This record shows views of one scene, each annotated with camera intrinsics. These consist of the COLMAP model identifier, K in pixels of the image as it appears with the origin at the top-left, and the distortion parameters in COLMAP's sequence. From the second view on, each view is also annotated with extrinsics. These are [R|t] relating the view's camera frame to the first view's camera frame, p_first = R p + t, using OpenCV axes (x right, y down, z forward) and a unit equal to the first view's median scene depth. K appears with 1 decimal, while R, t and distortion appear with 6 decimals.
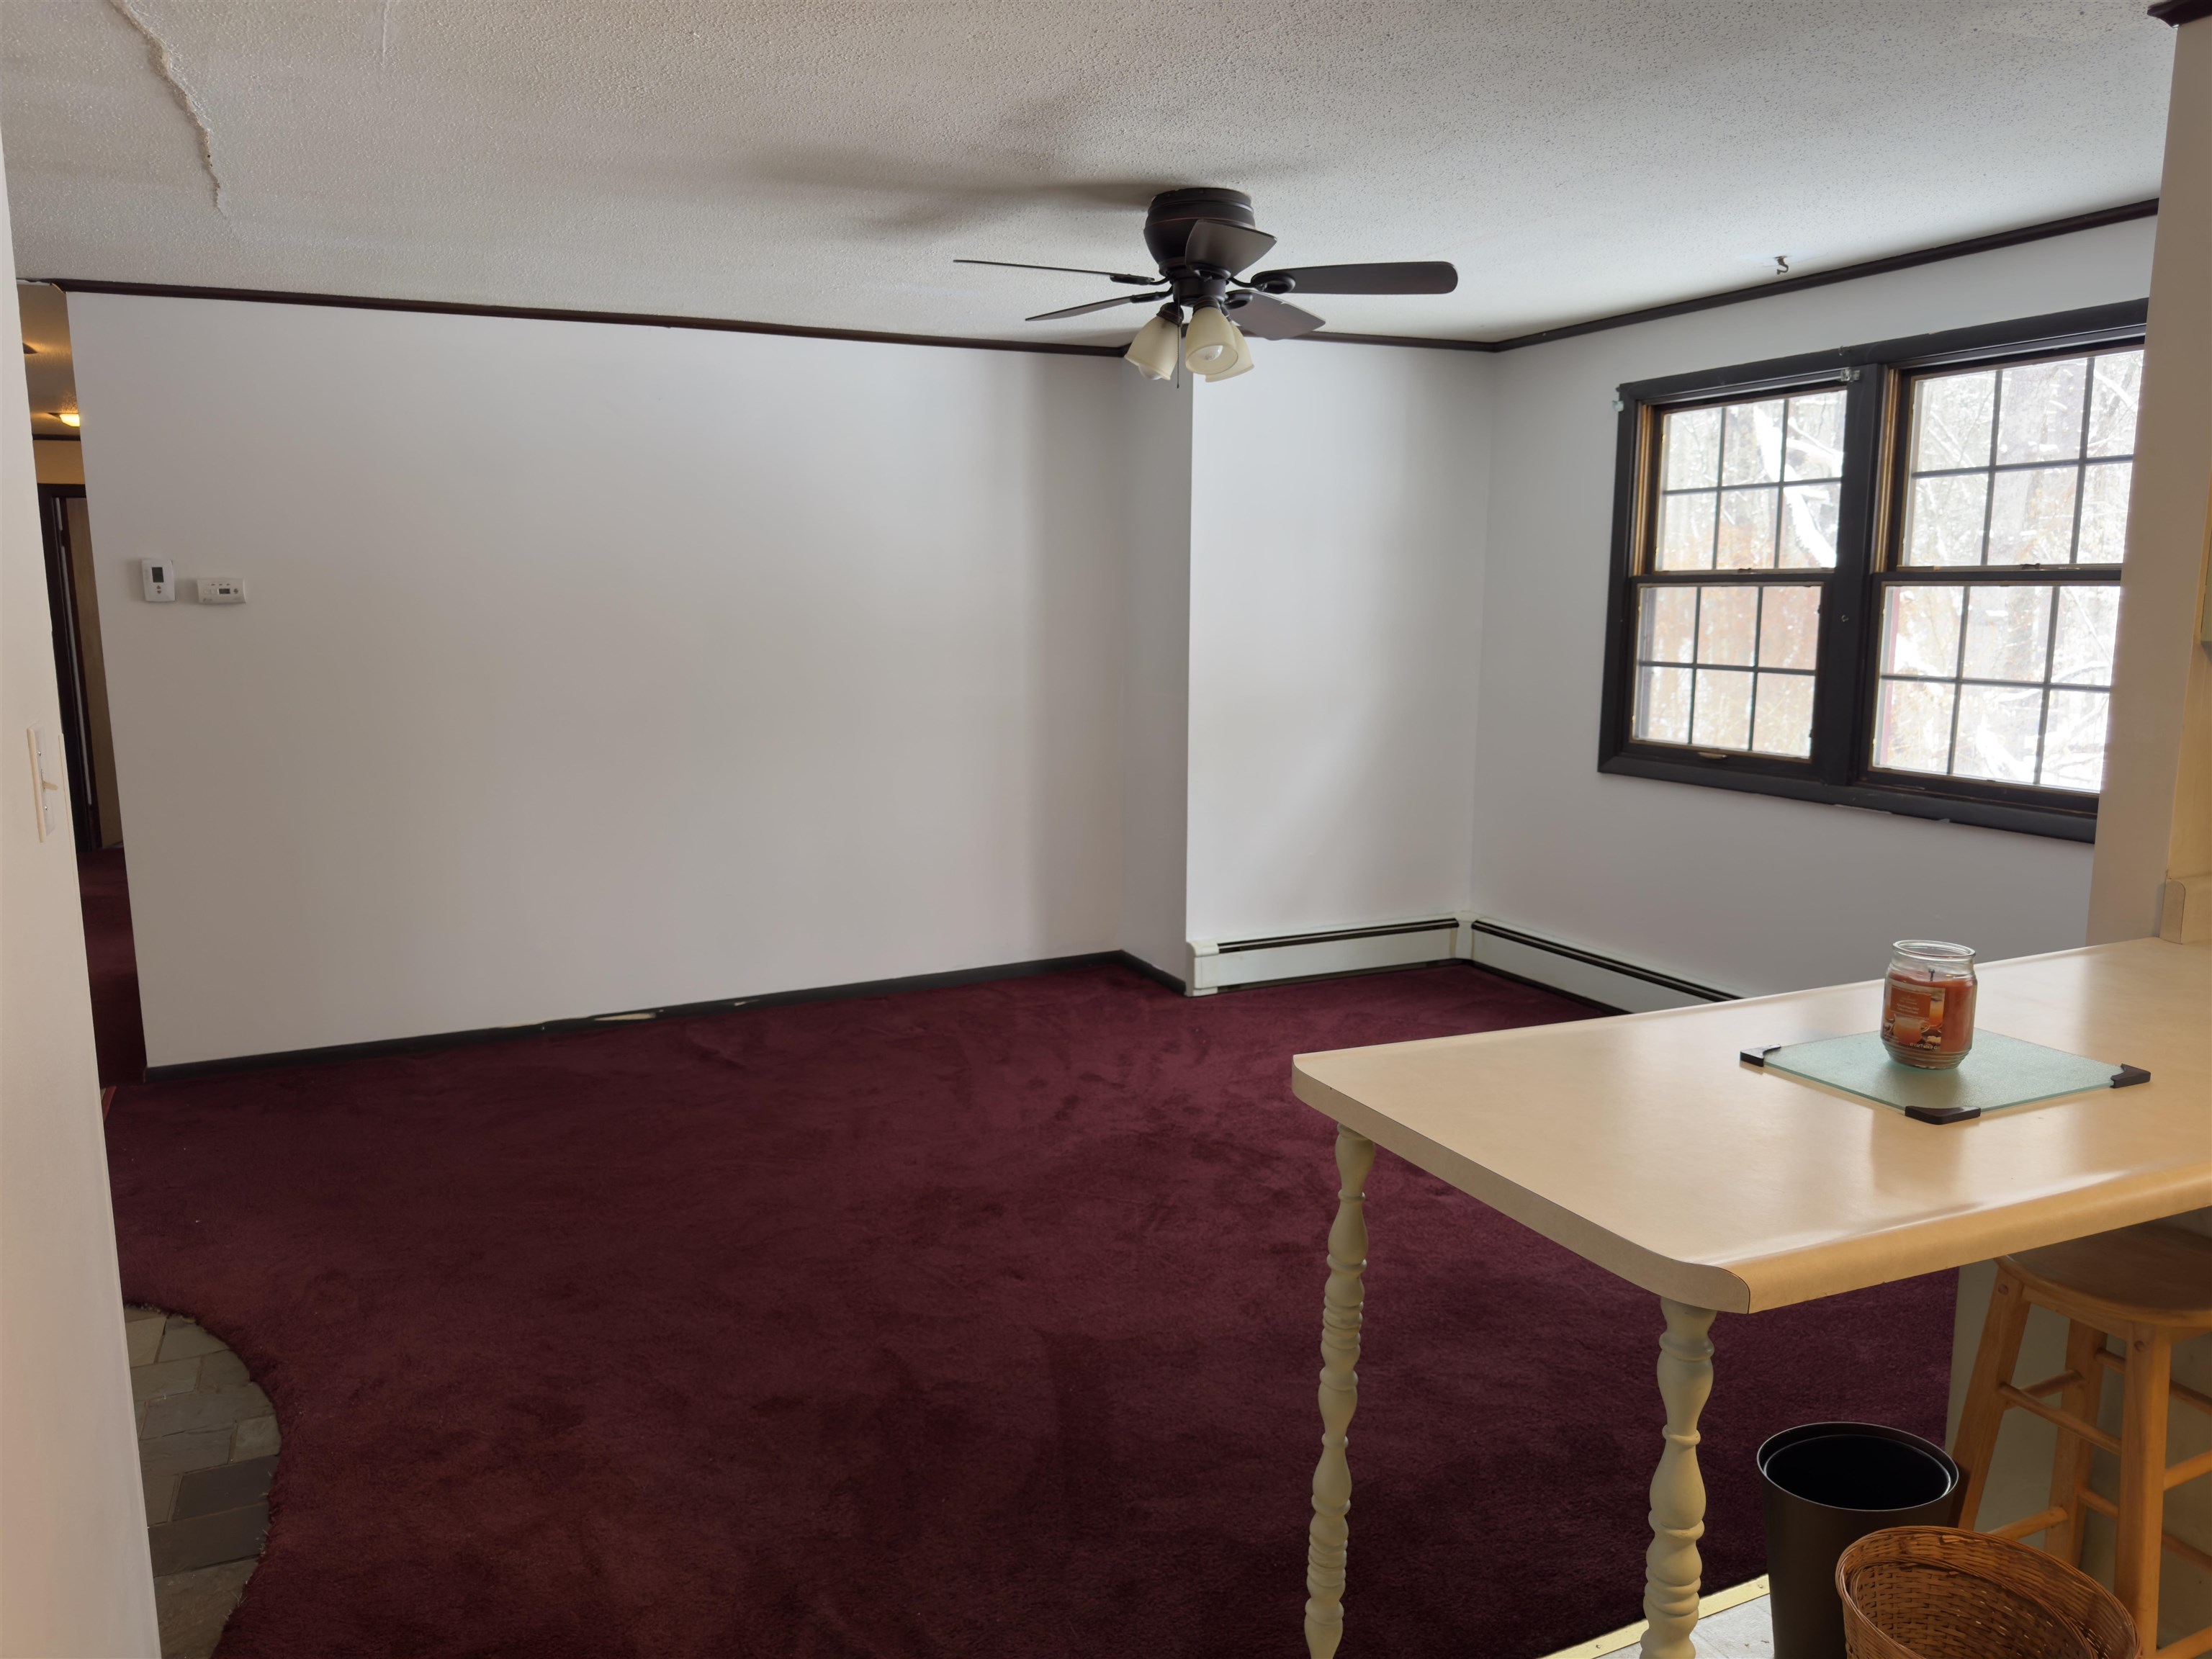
lens RADIAL K [[1586.0, 0, 1106.0], [0, 1586.0, 829.5], [0, 0, 1]] dist [0.064920, -0.067735]
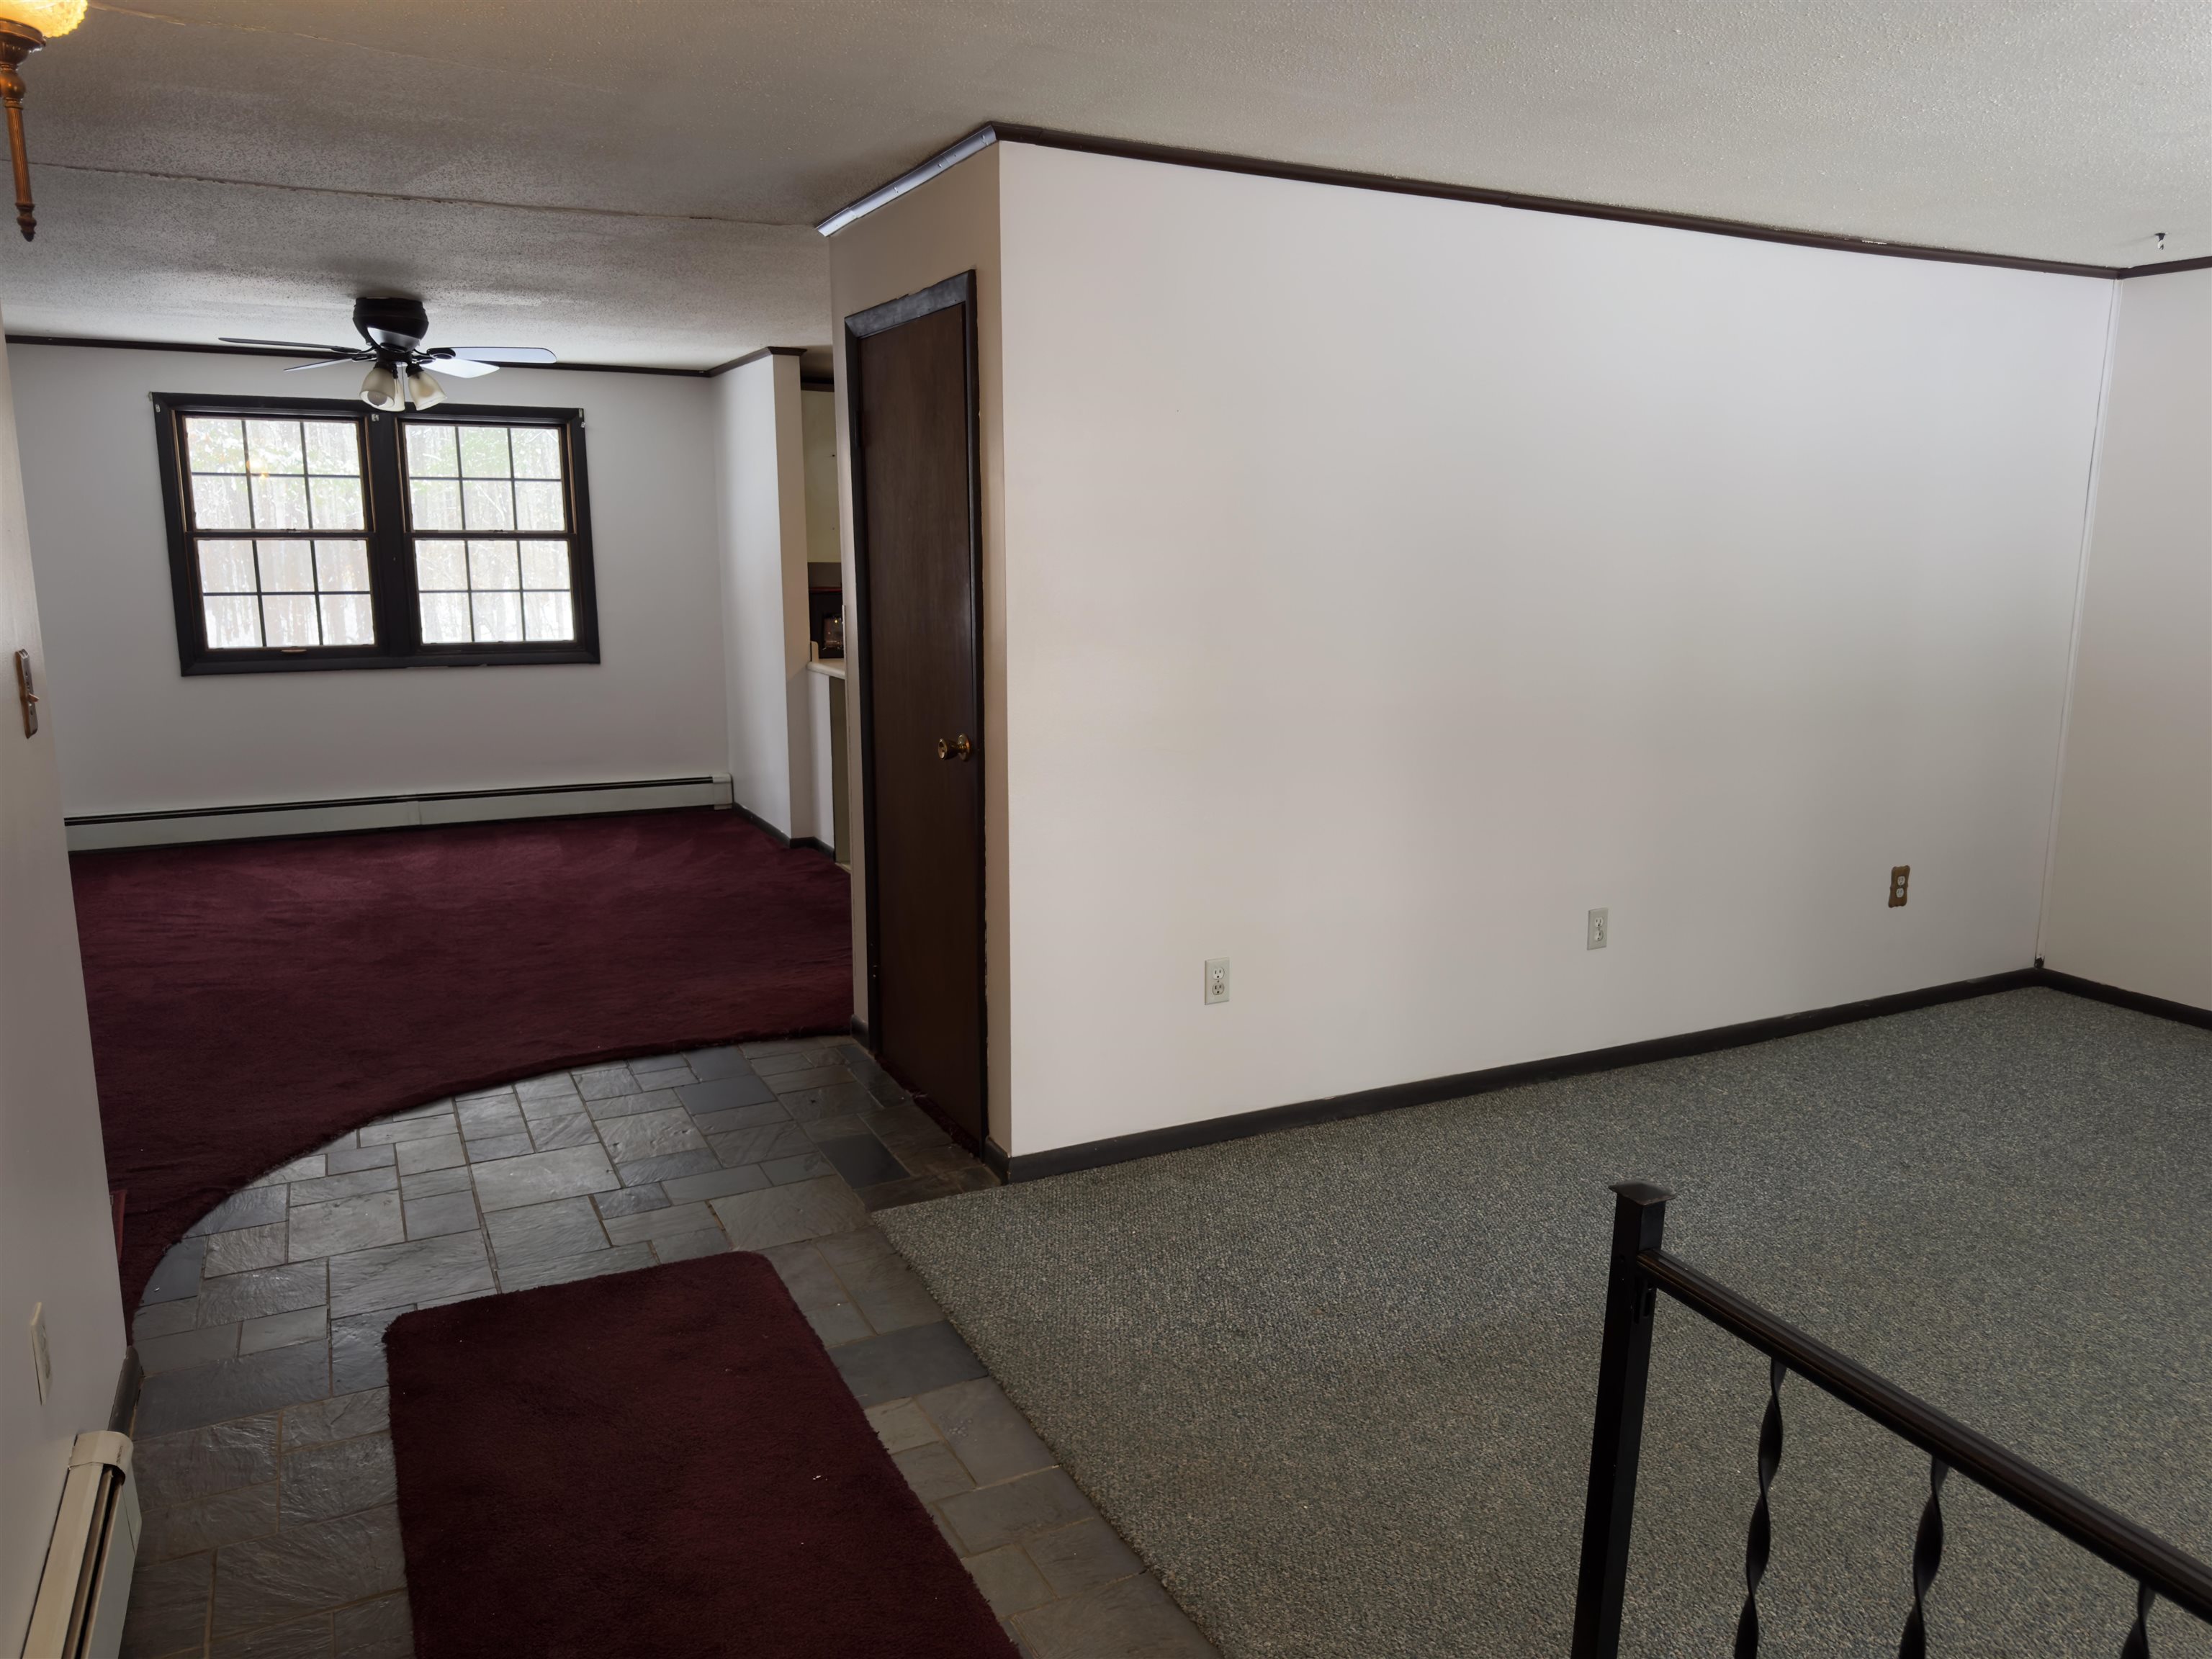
lens RADIAL K [[1586.0, 0, 1106.0], [0, 1586.0, 829.5], [0, 0, 1]] dist [0.064920, -0.067735]
pose [[-0.013340, -0.189420, 0.981806, -1.316065], [0.148344, 0.970652, 0.189284, -0.063319], [-0.988846, 0.148170, 0.015151, 0.263319]]
